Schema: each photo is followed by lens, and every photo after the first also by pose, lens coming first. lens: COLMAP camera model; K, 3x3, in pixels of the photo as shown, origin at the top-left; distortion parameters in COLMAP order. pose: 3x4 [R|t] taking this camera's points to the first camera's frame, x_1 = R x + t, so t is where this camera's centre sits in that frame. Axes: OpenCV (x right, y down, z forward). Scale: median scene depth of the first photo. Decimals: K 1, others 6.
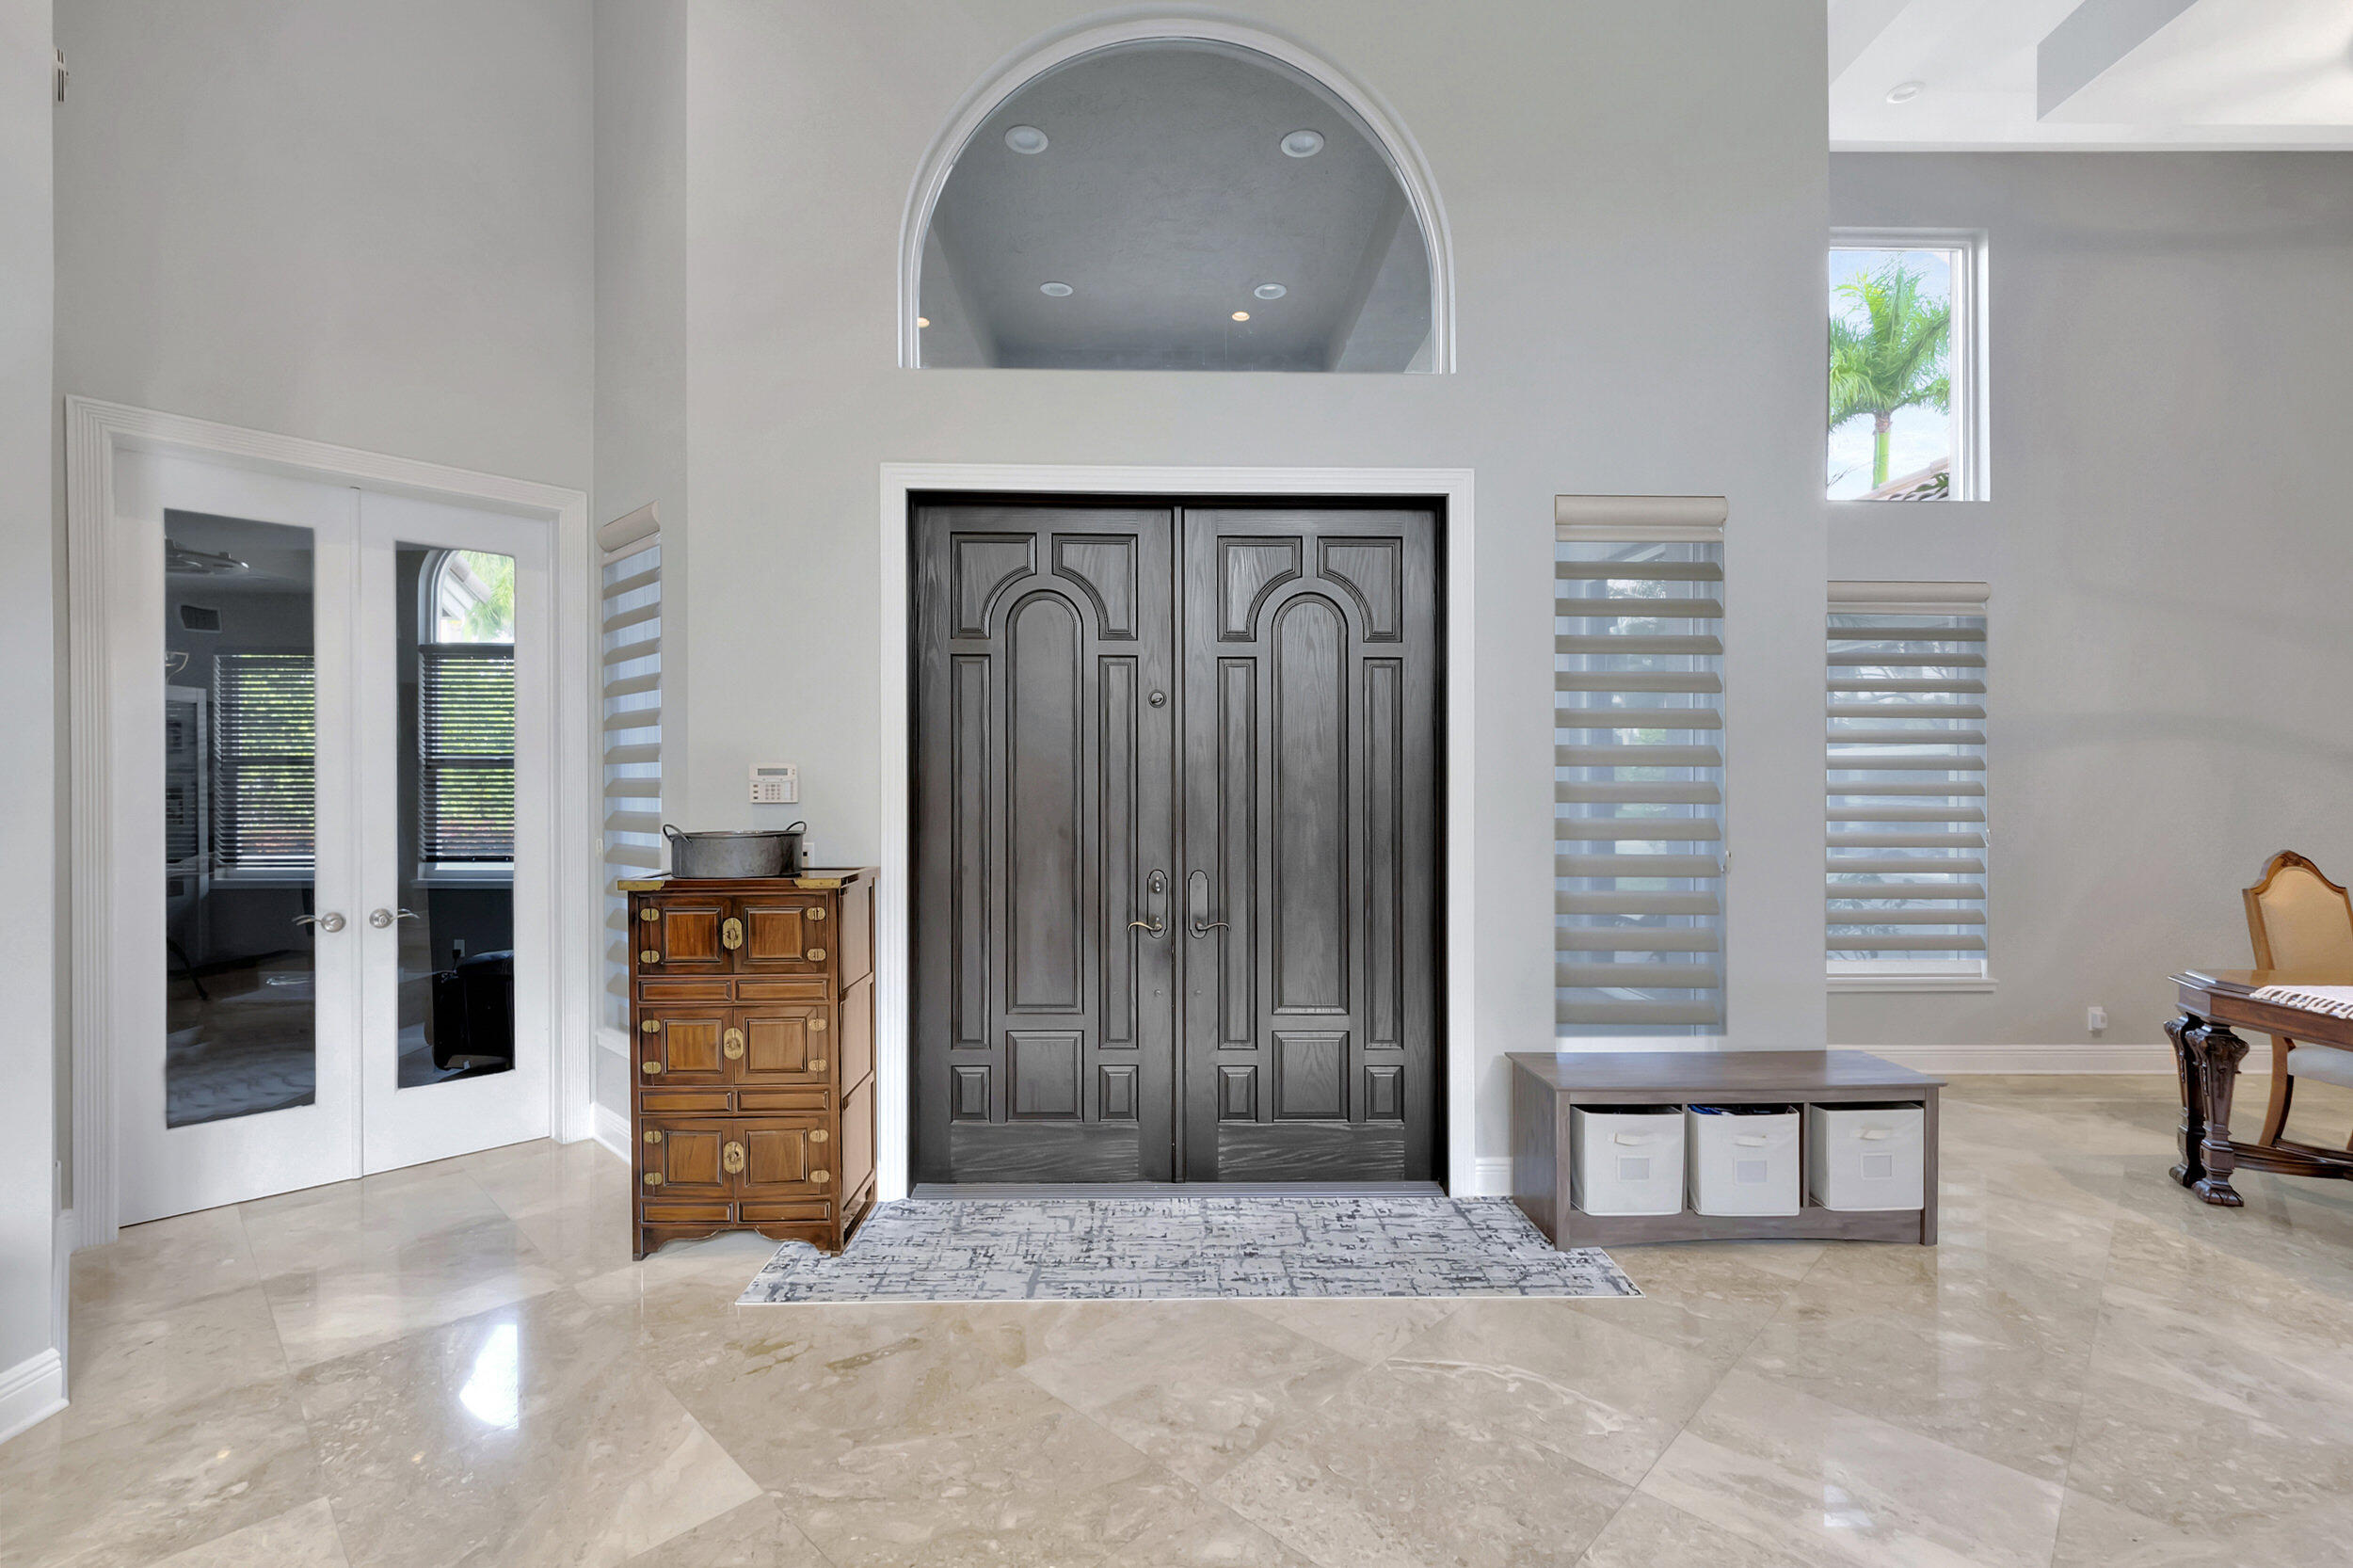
lens RADIAL K [[1044.2, 0, 1133.5], [0, 1044.2, 774.5], [0, 0, 1]] dist [-0.002846, -0.000882]
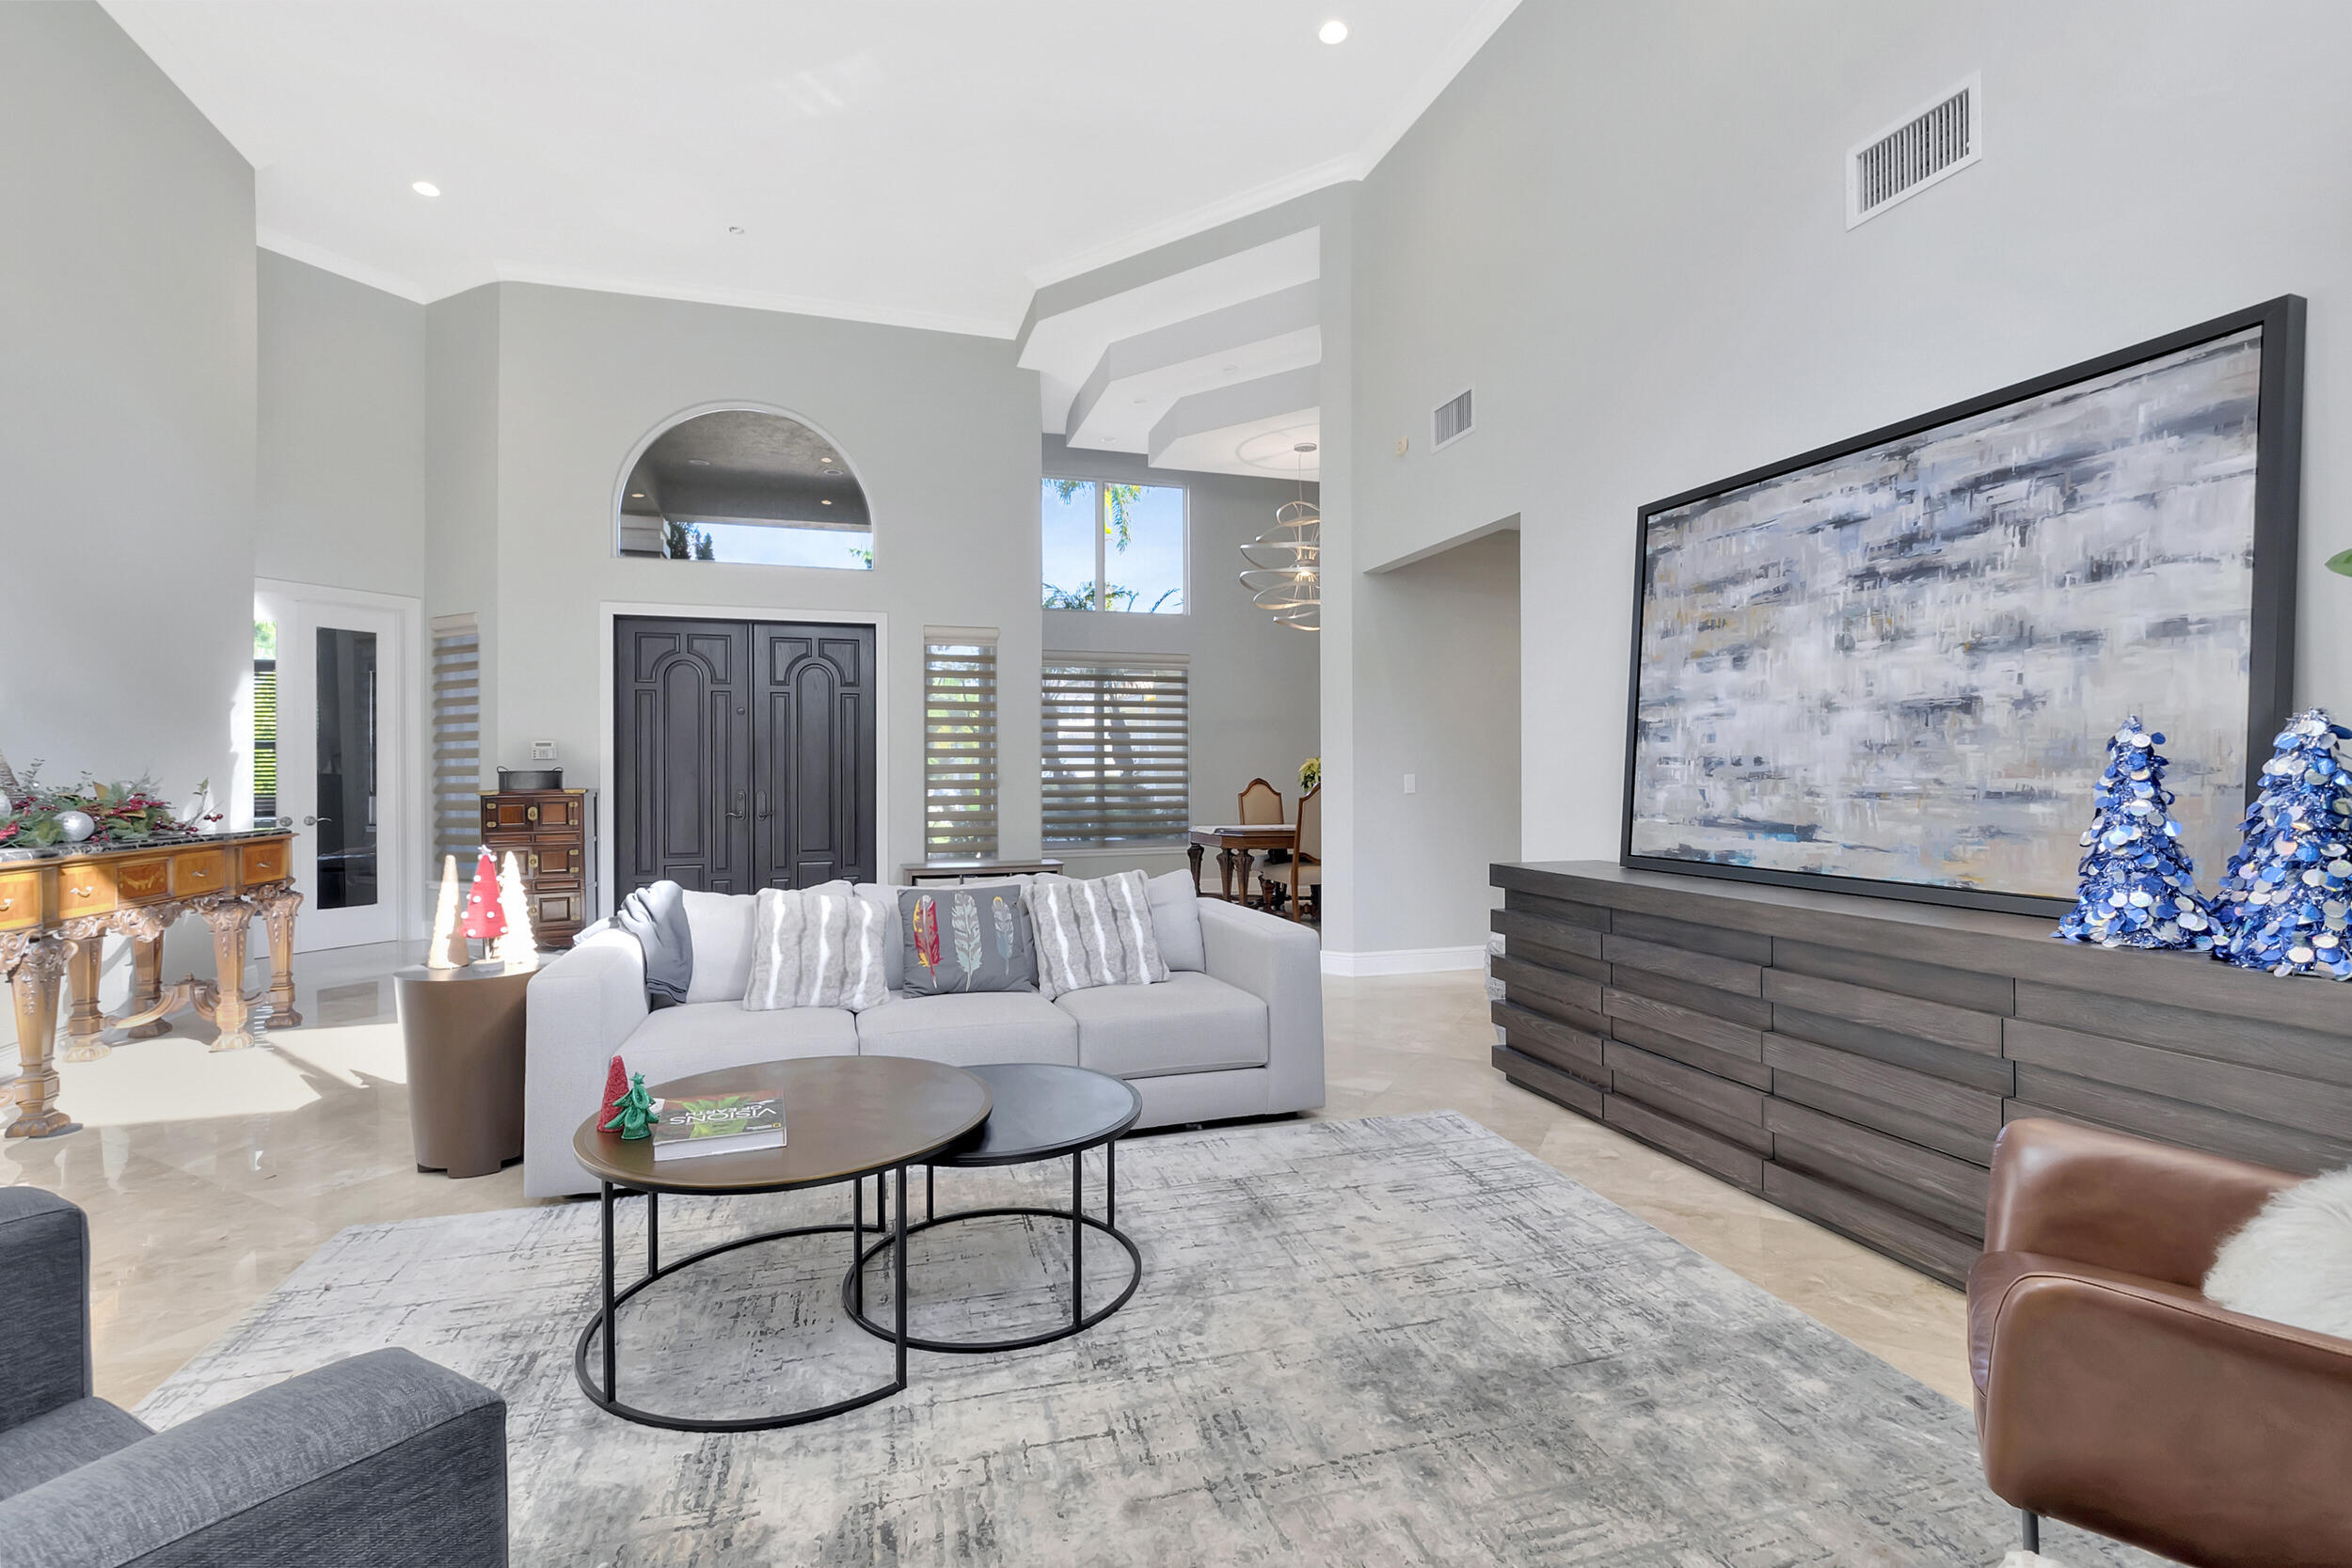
lens RADIAL K [[1043.7, 0, 1167.0], [0, 1043.7, 752.7], [0, 0, 1]] dist [-0.002846, -0.000882]
pose [[0.952965, -0.002929, 0.303066, 0.211195], [0.005475, 0.999956, -0.007553, 0.035801], [-0.303031, 0.008857, 0.952940, -1.341407]]
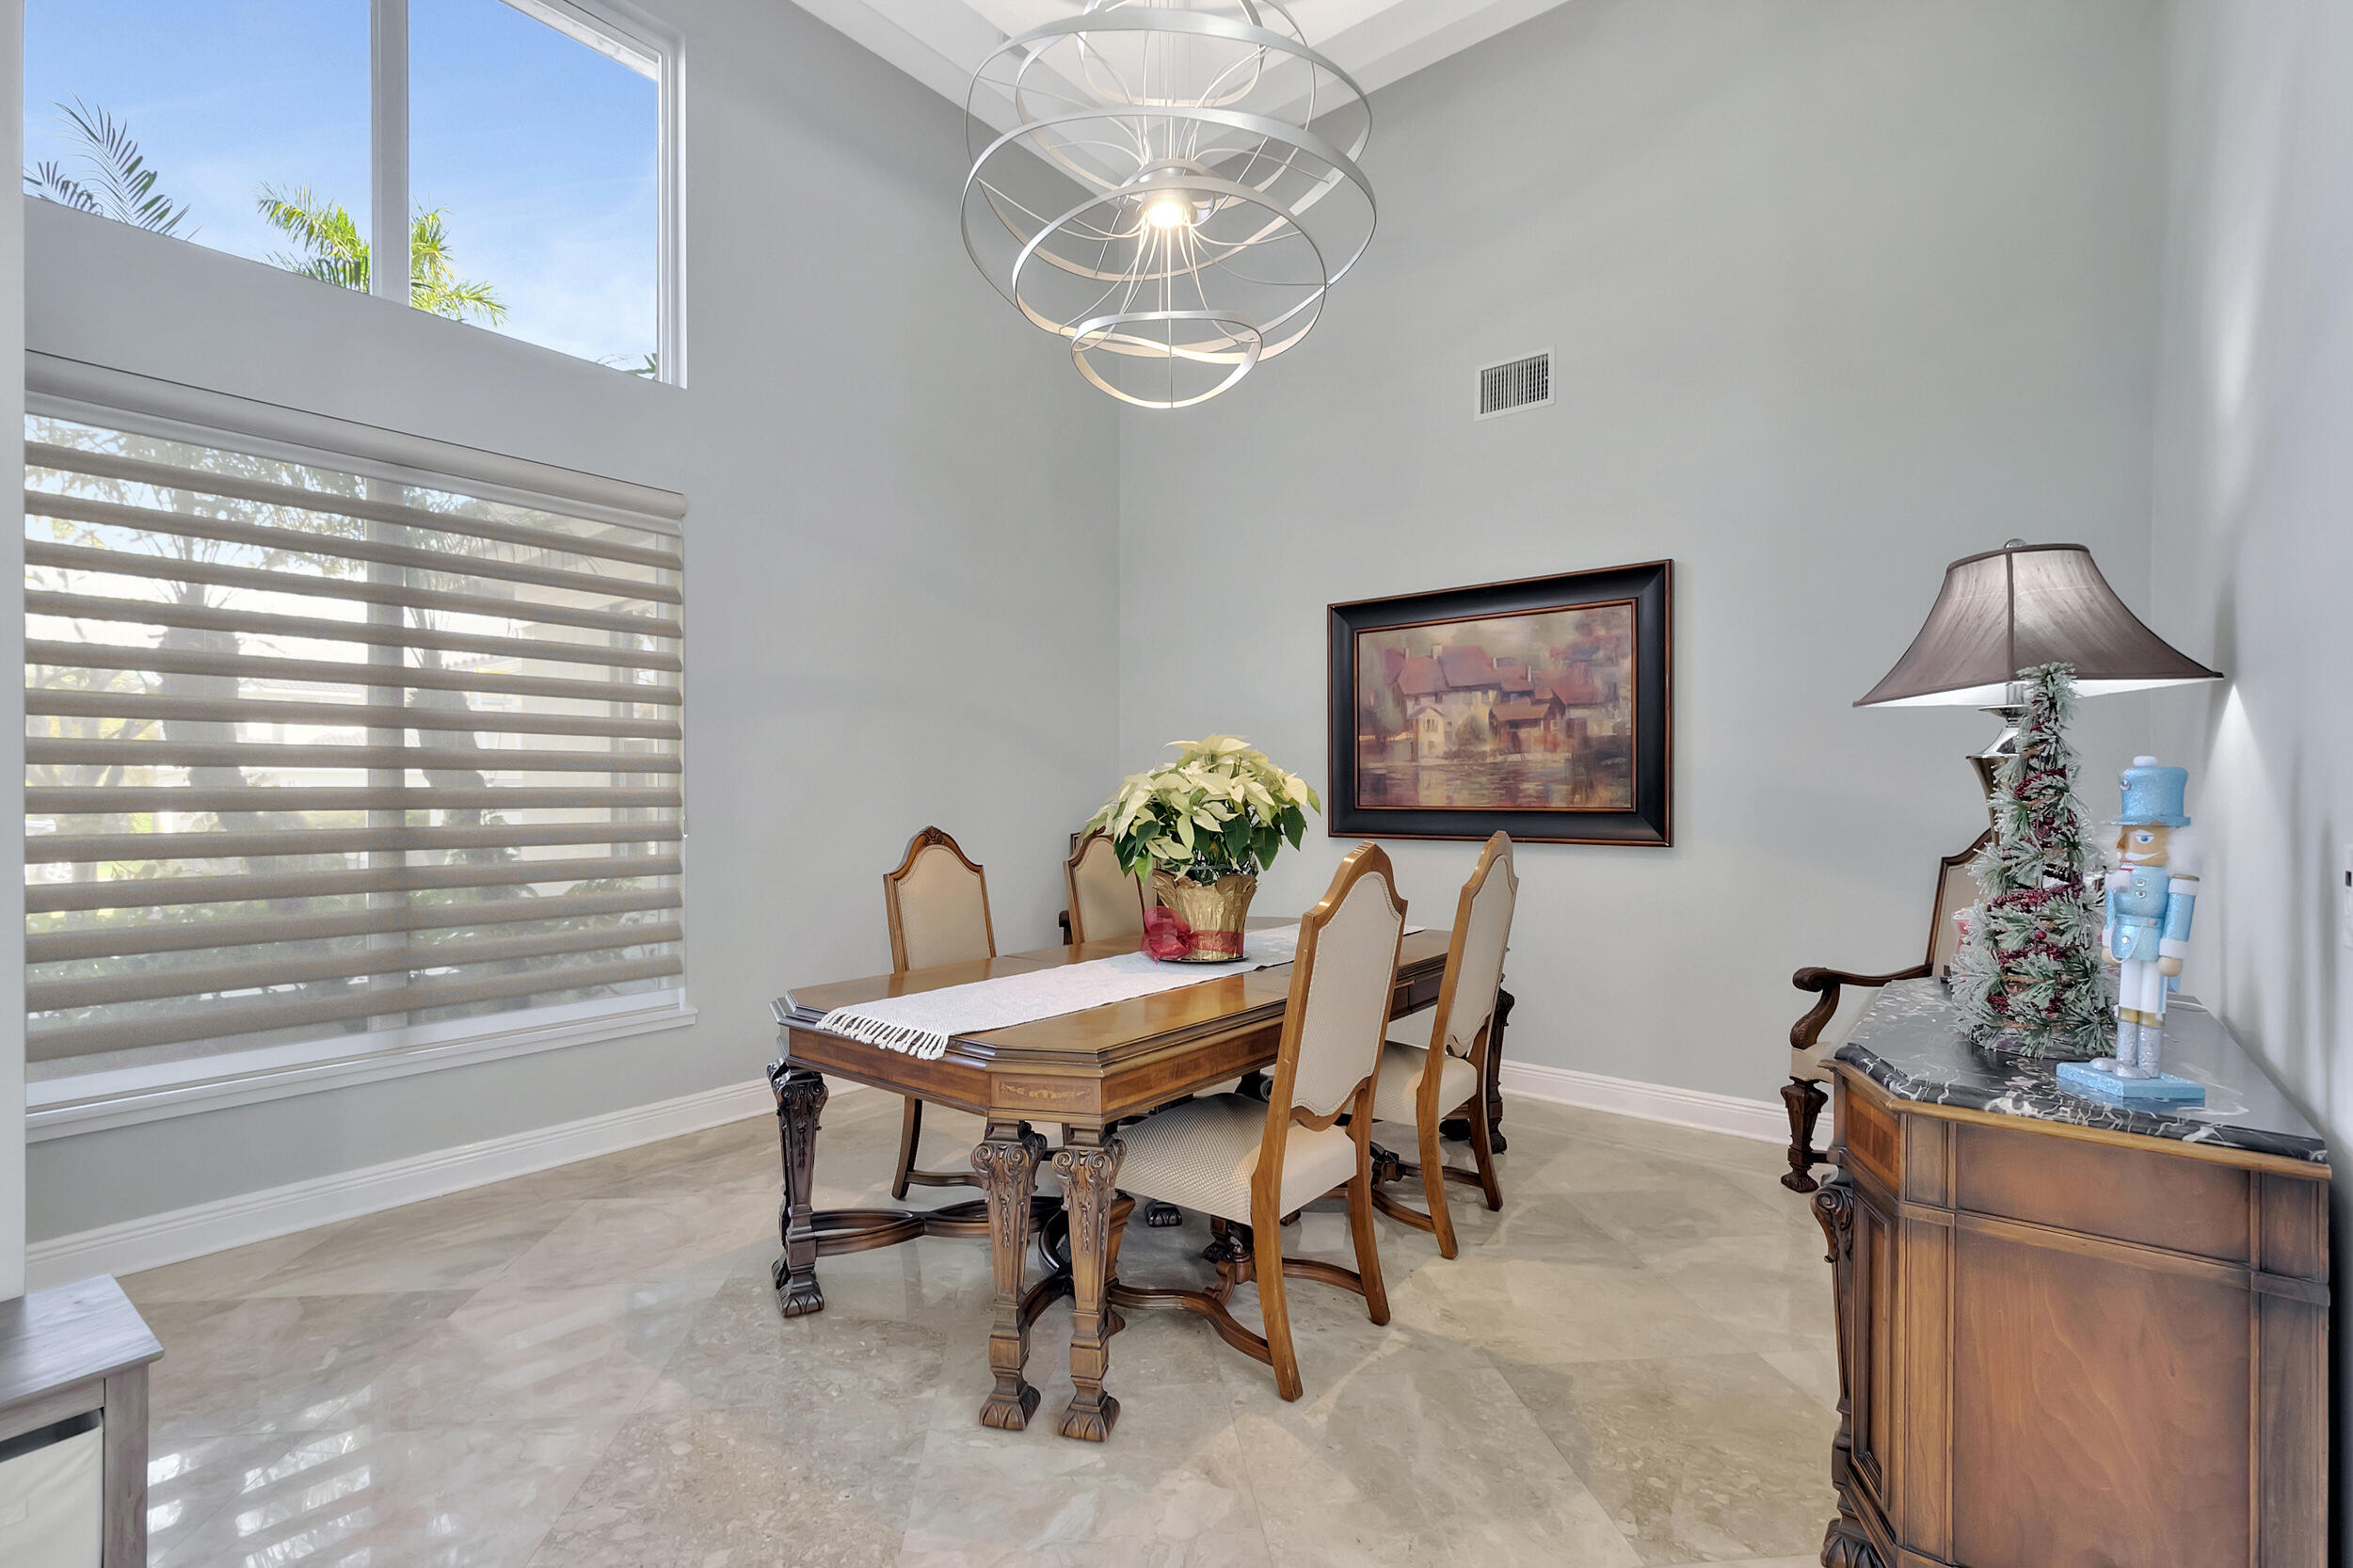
lens RADIAL K [[1044.2, 0, 1169.8], [0, 1044.2, 787.8], [0, 0, 1]] dist [-0.002846, -0.000882]
pose [[0.627480, 0.000290, 0.778632, 0.619600], [-0.000516, 1.000000, 0.000043, 0.044665], [-0.778632, -0.000429, 0.627480, 0.330790]]
